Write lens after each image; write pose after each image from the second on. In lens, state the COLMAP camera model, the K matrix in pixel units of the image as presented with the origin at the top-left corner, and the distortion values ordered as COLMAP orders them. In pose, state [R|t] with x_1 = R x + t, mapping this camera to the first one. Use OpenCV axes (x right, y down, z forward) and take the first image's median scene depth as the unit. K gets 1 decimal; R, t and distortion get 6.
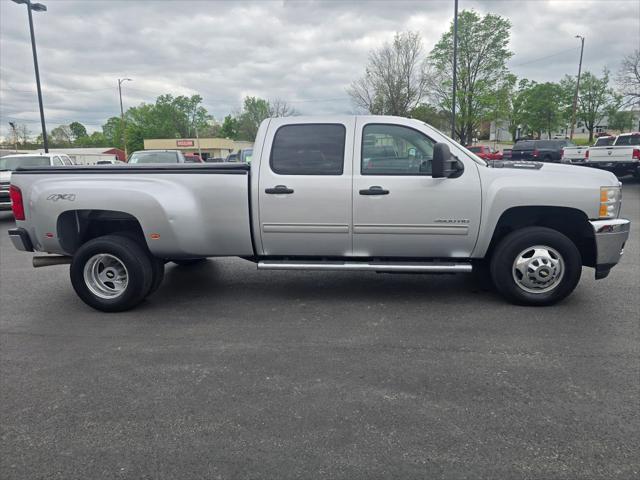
lens RADIAL K [[464.4, 0, 312.9], [0, 464.4, 227.0], [0, 0, 1]] dist [0.074959, -0.083106]
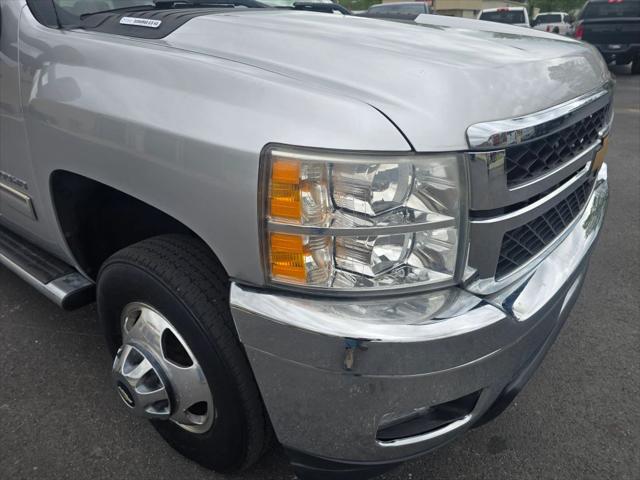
lens RADIAL K [[447.2, 0, 320.3], [0, 447.2, 254.9], [0, 0, 1]] dist [0.058001, -0.063972]
pose [[0.838650, 0.255605, -0.480971, 0.095318], [-0.086499, 0.934343, 0.345718, -0.014054], [0.537759, -0.248333, 0.805696, 0.110988]]
